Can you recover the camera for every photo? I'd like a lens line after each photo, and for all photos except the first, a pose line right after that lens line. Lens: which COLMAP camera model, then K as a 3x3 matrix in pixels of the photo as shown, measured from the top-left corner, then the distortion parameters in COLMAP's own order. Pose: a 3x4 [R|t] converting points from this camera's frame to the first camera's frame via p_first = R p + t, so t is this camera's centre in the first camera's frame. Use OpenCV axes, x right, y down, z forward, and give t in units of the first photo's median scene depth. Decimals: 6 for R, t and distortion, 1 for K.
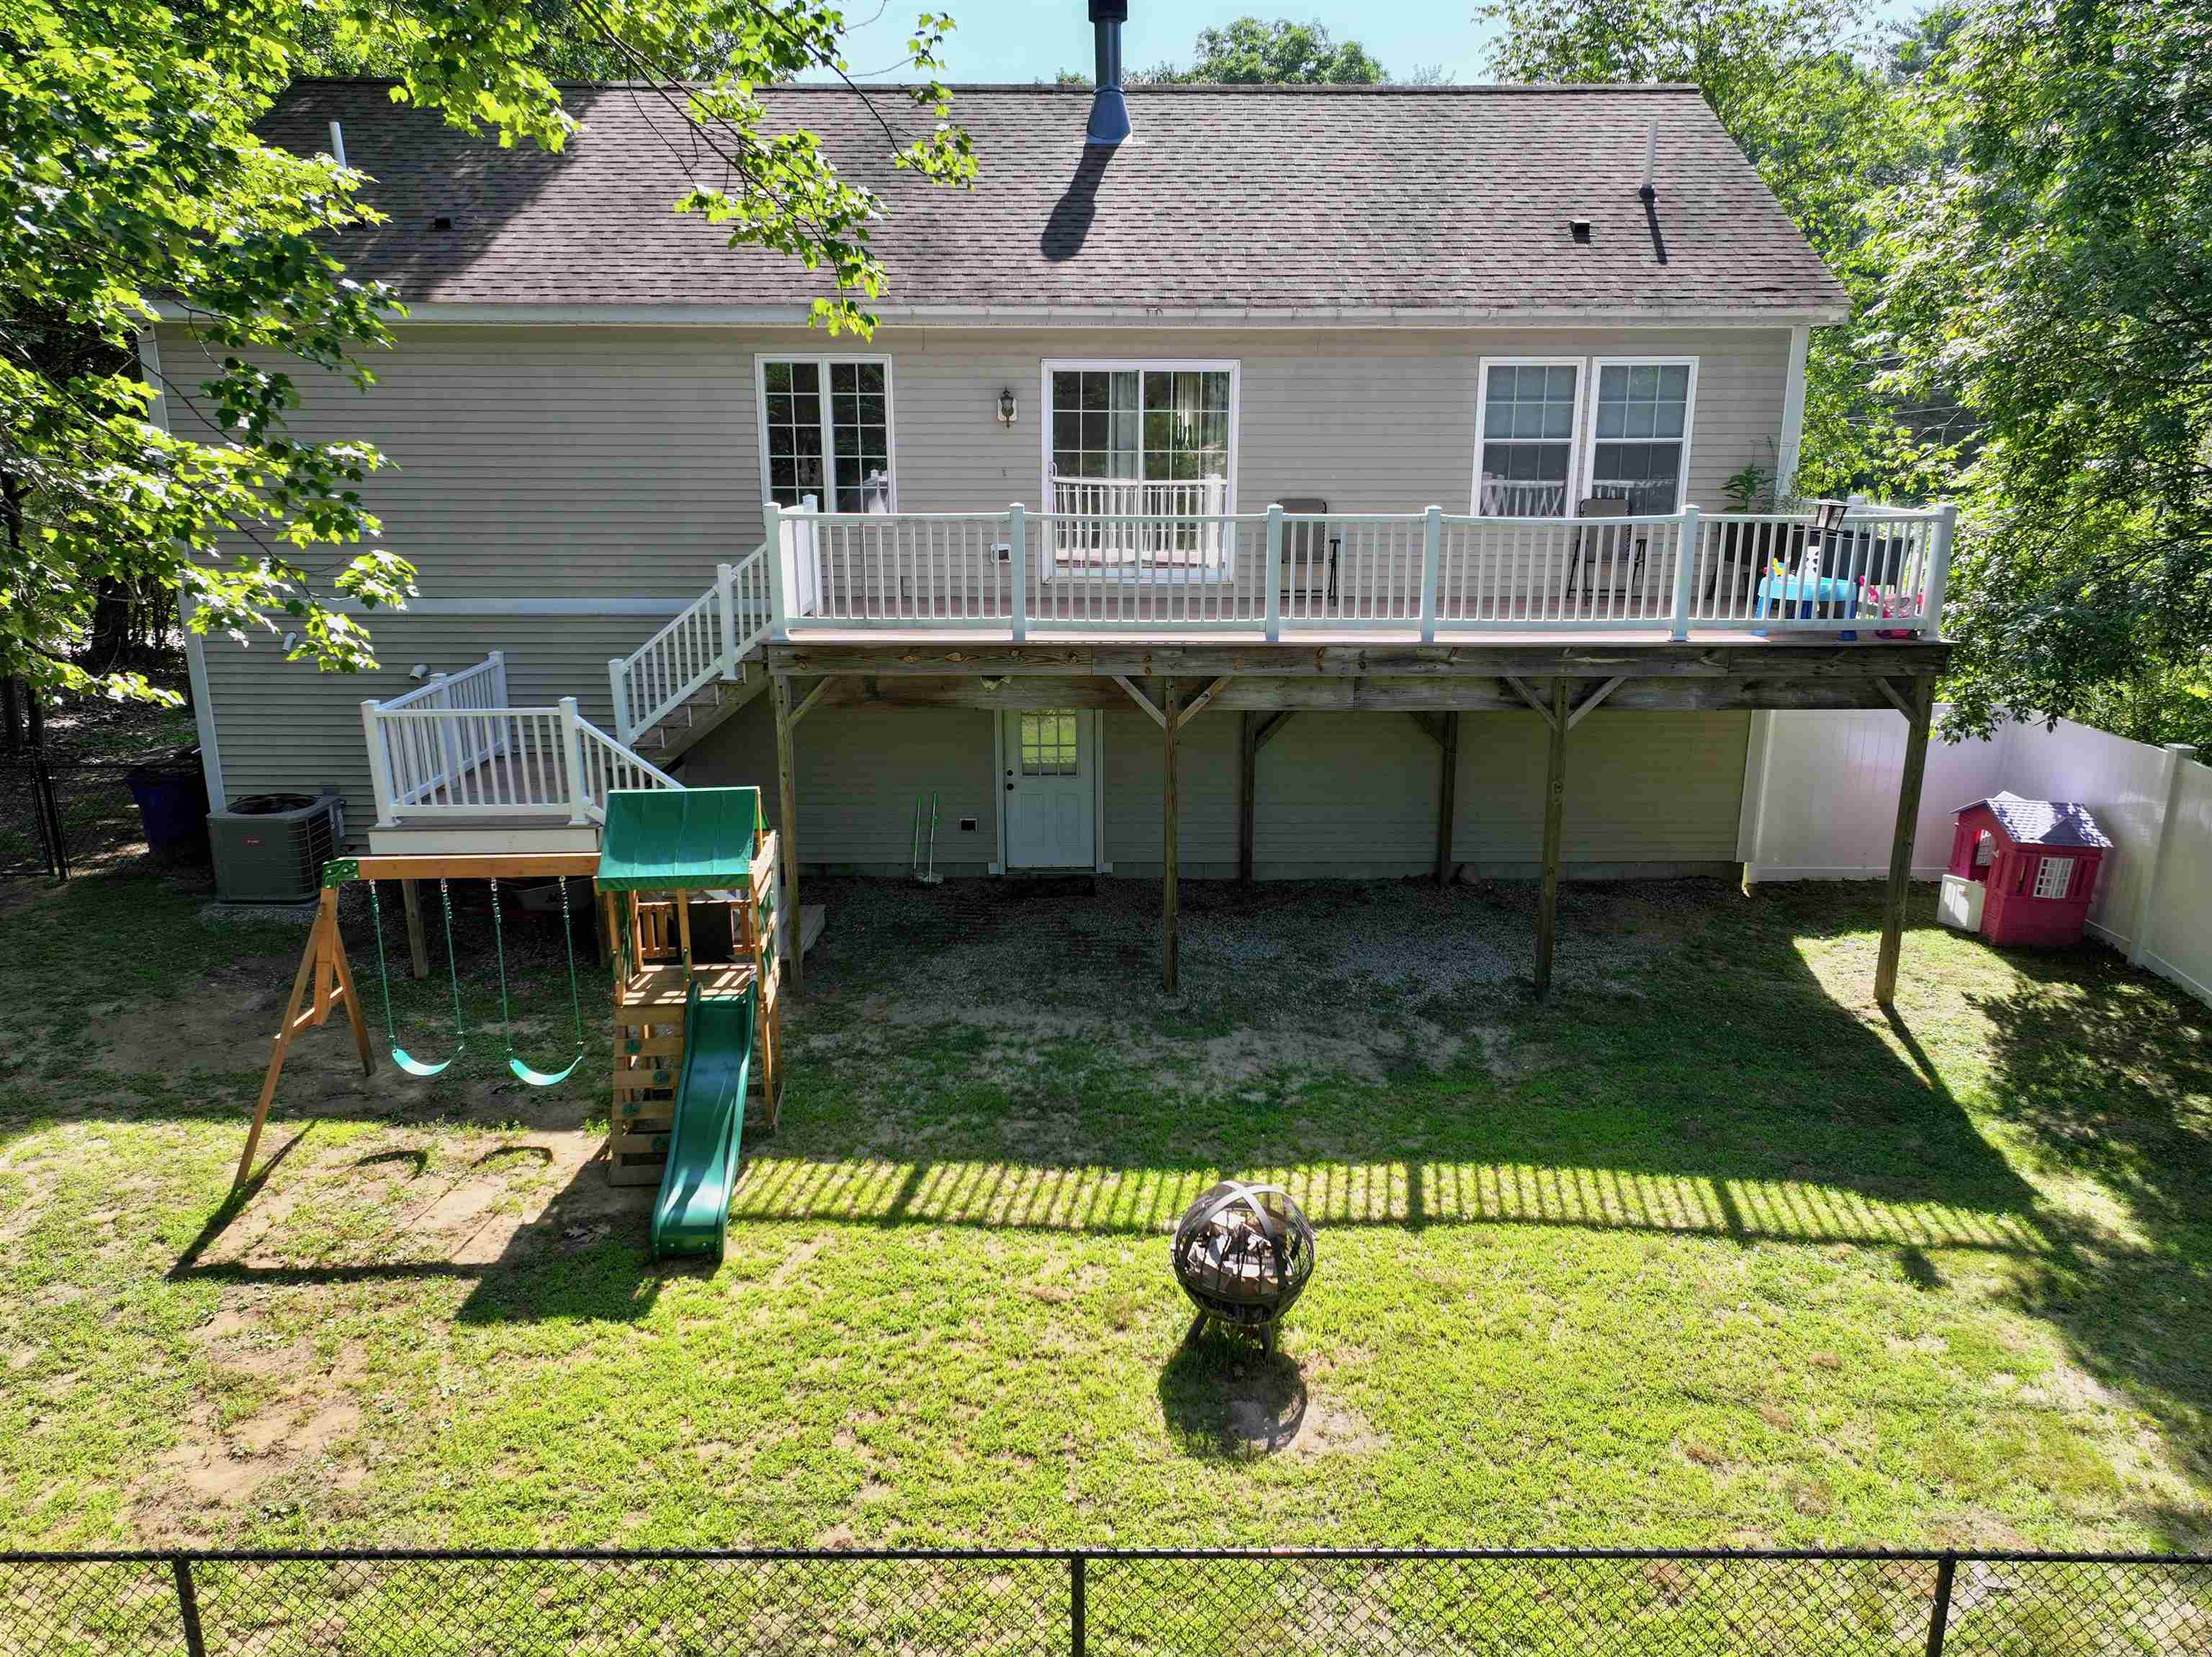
lens RADIAL K [[1545.6, 0, 1109.0], [0, 1545.6, 820.7], [0, 0, 1]] dist [0.009234, -0.001298]
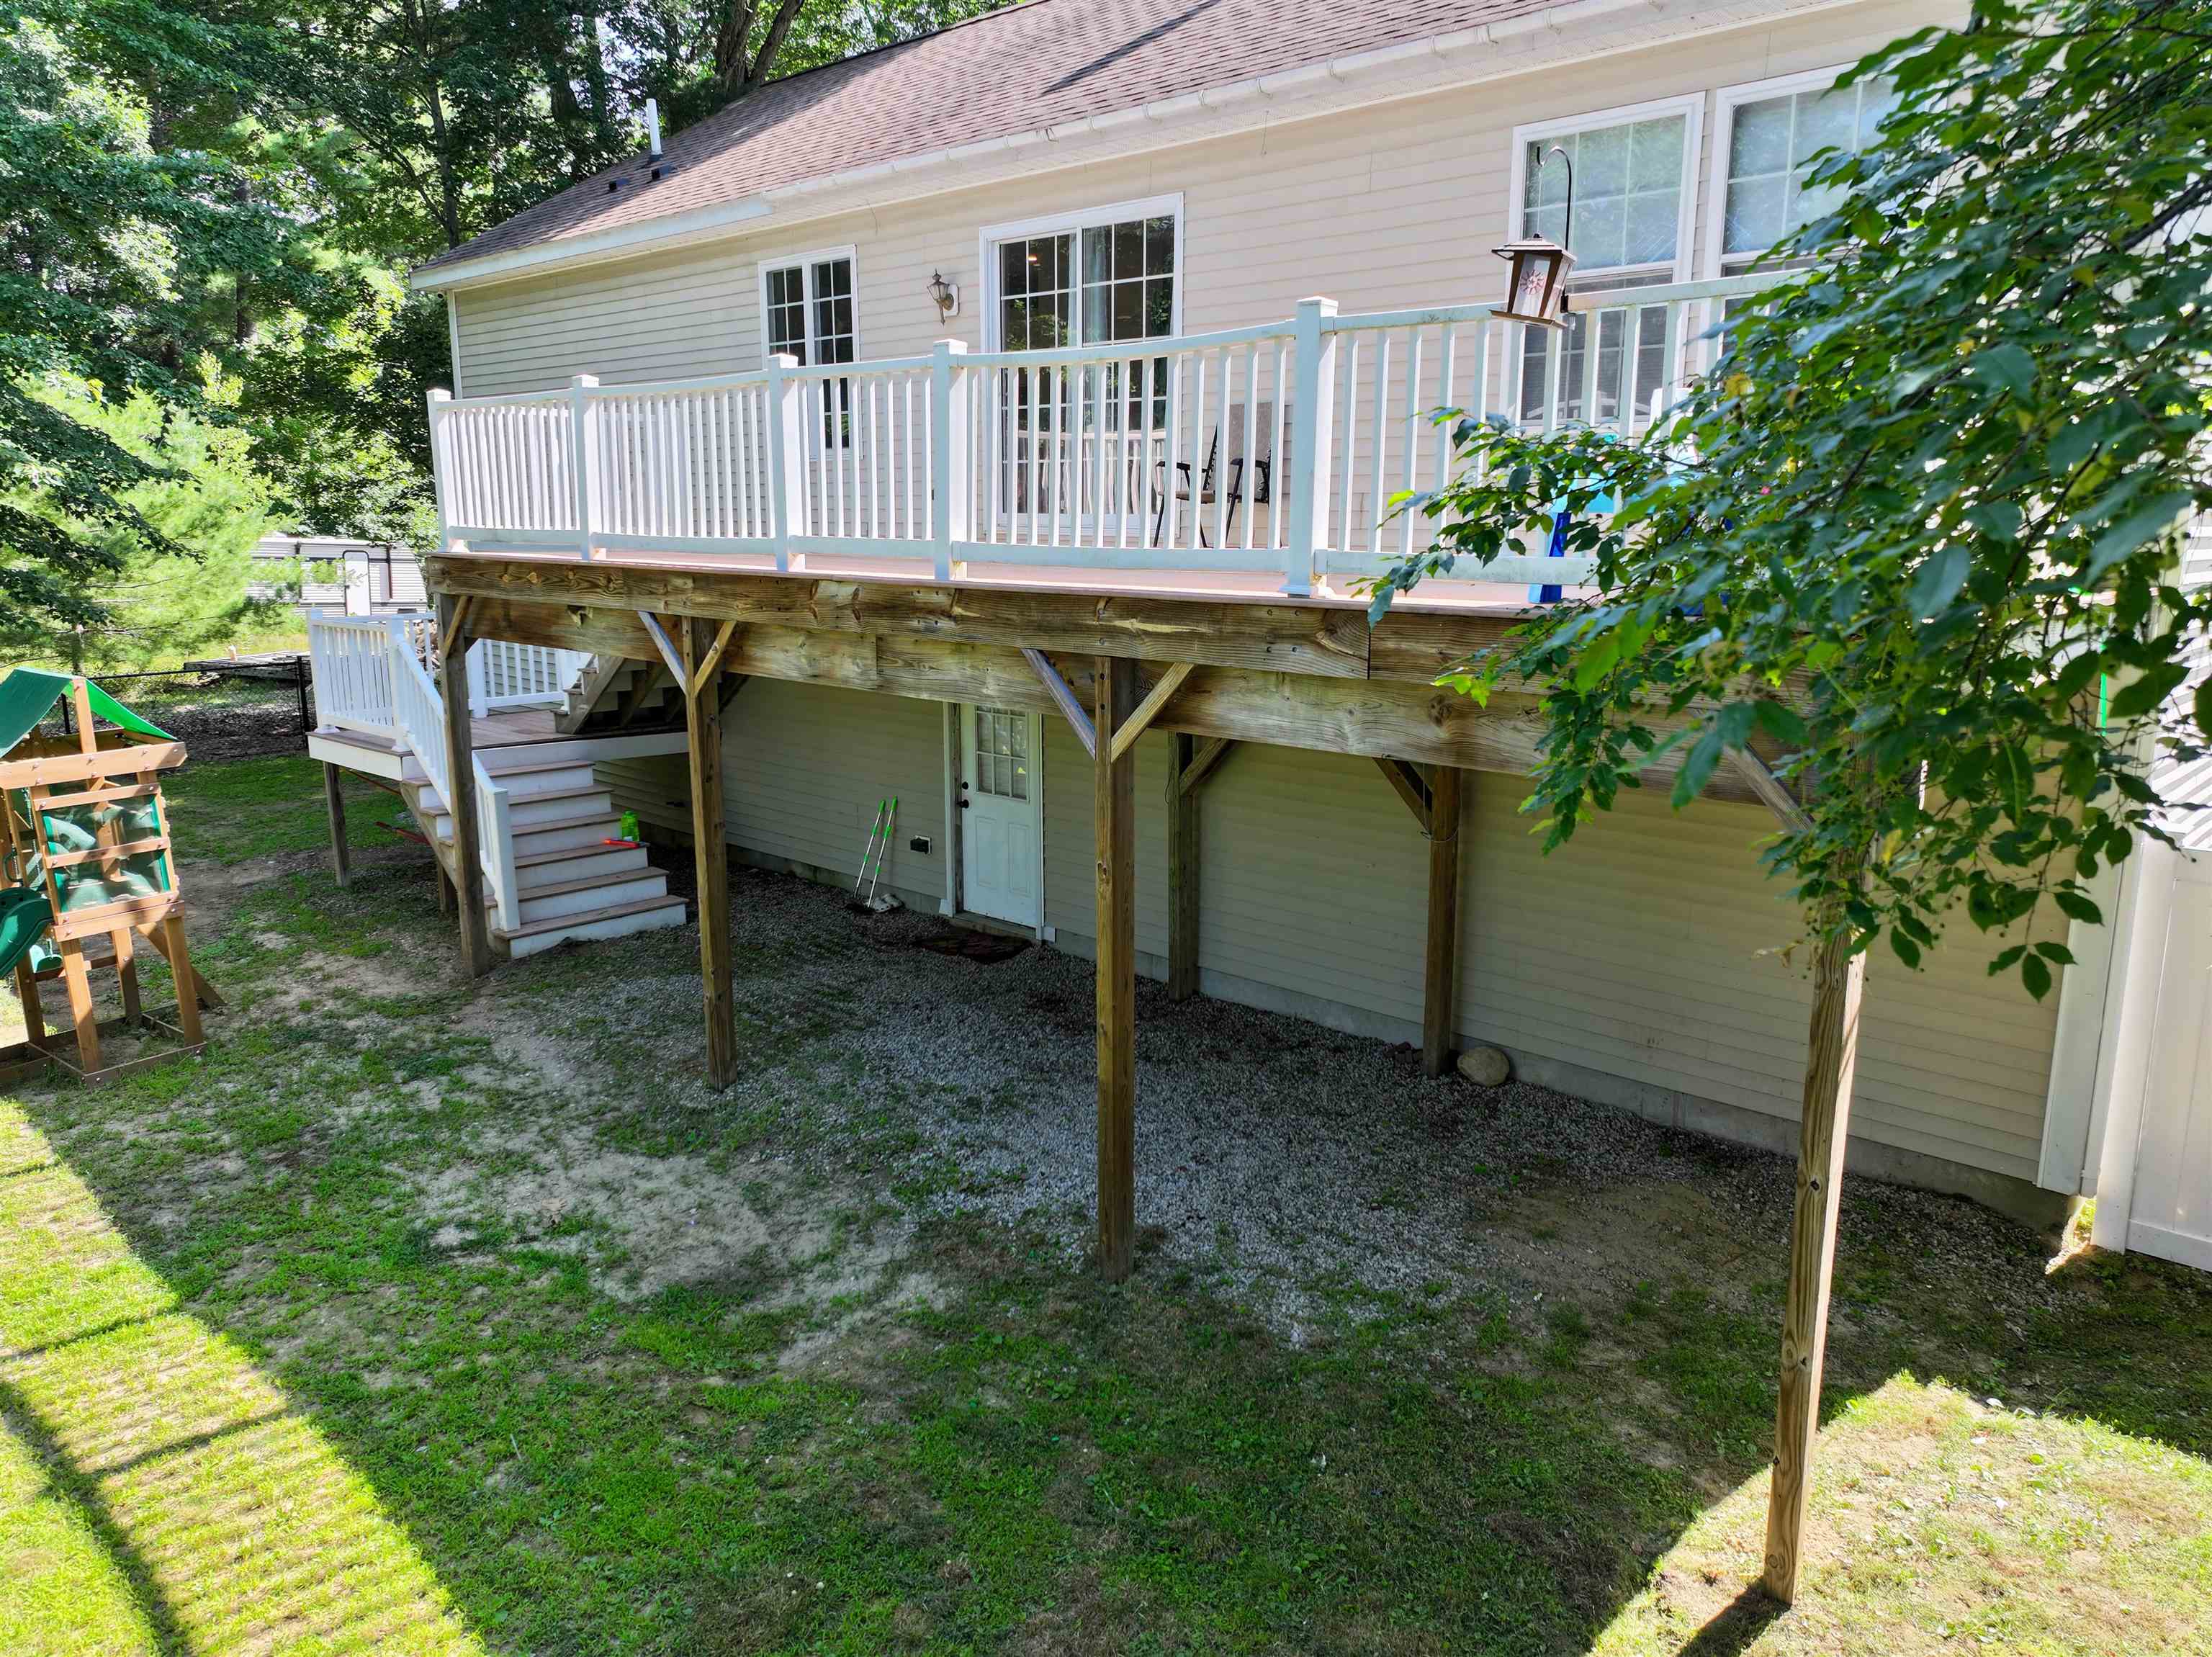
lens RADIAL K [[1546.8, 0, 1110.7], [0, 1546.8, 820.8], [0, 0, 1]] dist [-0.001897, 0.014426]
pose [[0.721713, 0.137444, -0.678409, 0.611874], [-0.176207, 0.984281, 0.011958, -0.042935], [0.669389, 0.110910, 0.734587, 0.592669]]
